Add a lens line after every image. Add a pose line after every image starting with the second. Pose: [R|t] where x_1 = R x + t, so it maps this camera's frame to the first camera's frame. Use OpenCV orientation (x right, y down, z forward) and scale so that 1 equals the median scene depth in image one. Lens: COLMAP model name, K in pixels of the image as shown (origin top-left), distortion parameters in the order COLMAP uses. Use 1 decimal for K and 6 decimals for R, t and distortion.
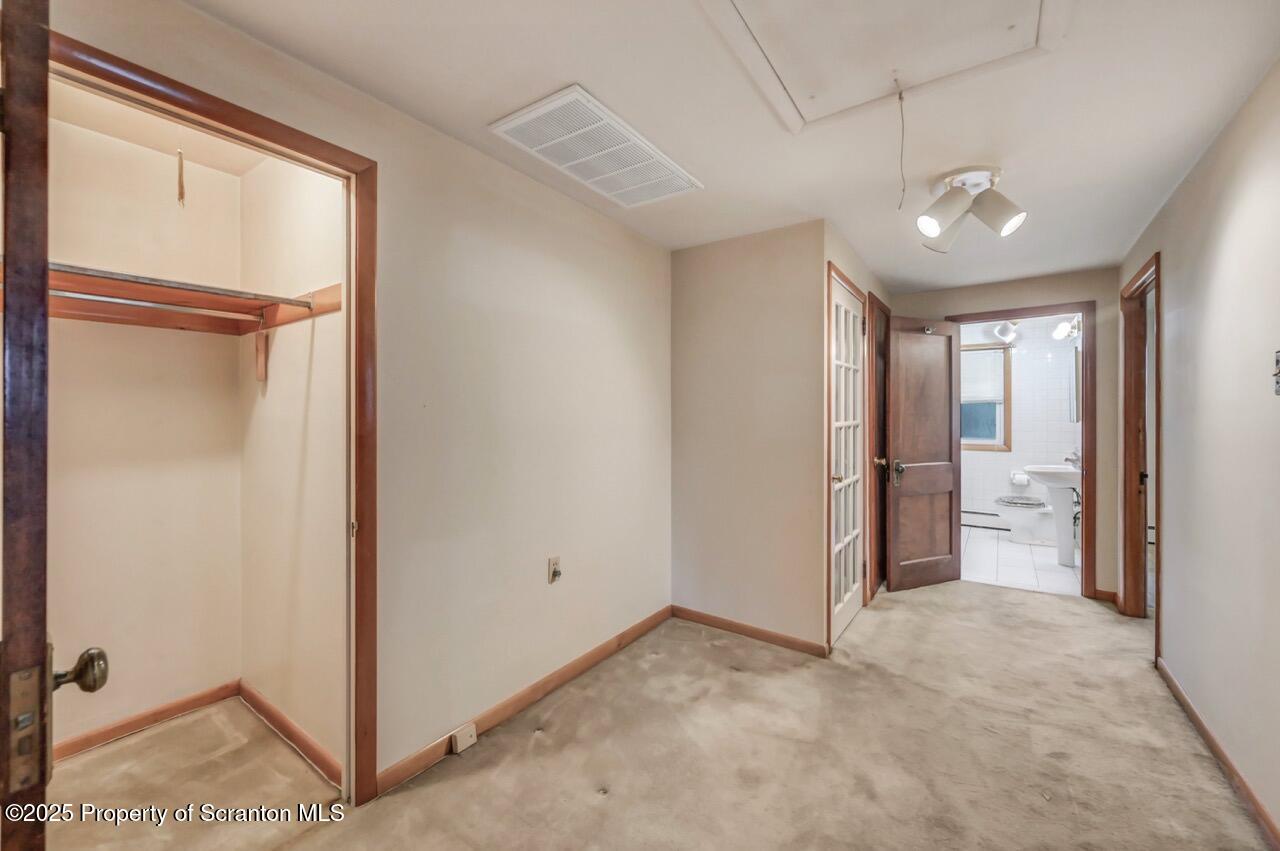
lens RADIAL K [[523.9, 0, 634.8], [0, 523.9, 408.6], [0, 0, 1]] dist [0.000838, 0.000097]
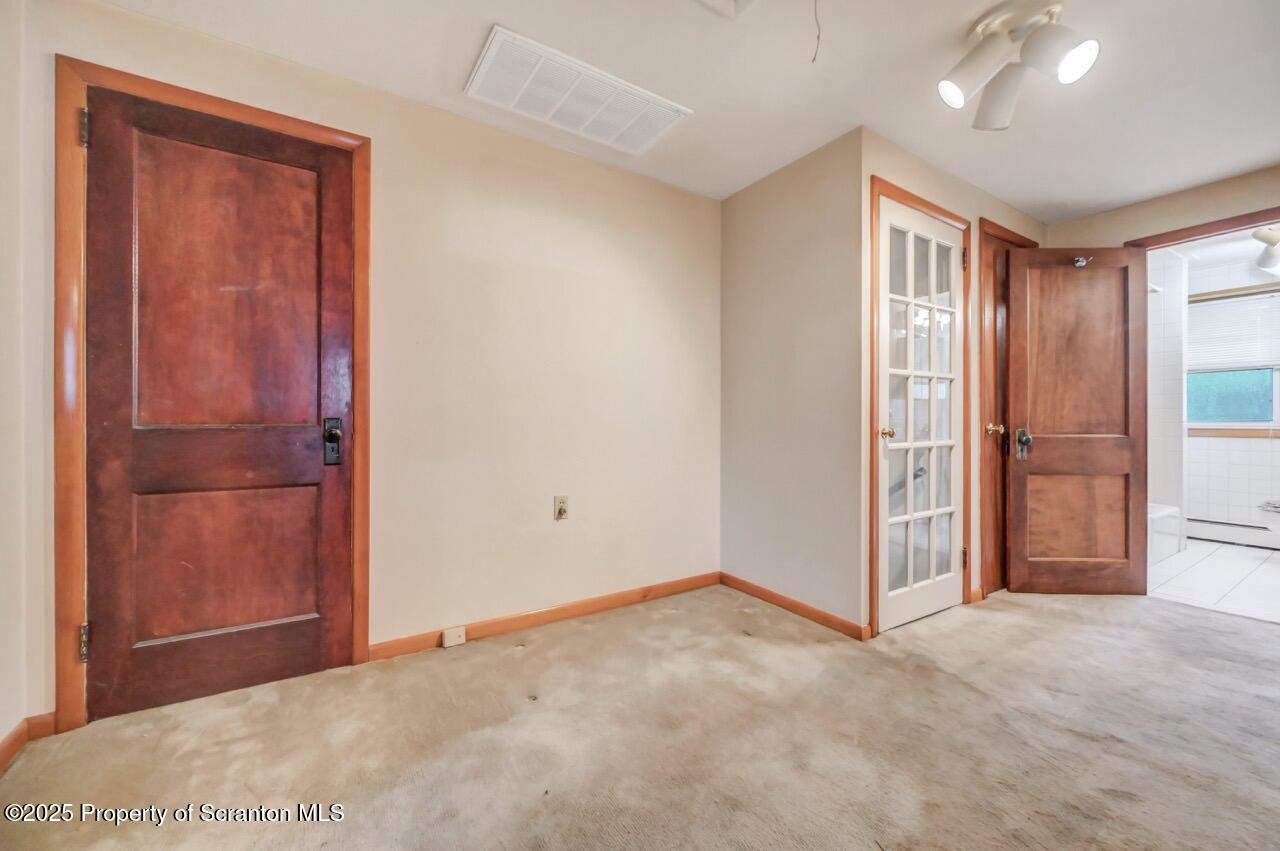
lens RADIAL K [[516.4, 0, 639.6], [0, 516.4, 421.0], [0, 0, 1]] dist [-0.000426, -0.000067]
pose [[0.925965, 0.000936, -0.377608, 0.327416], [0.000117, 0.999996, 0.002764, 0.109470], [0.377609, -0.002603, 0.925961, 0.080664]]
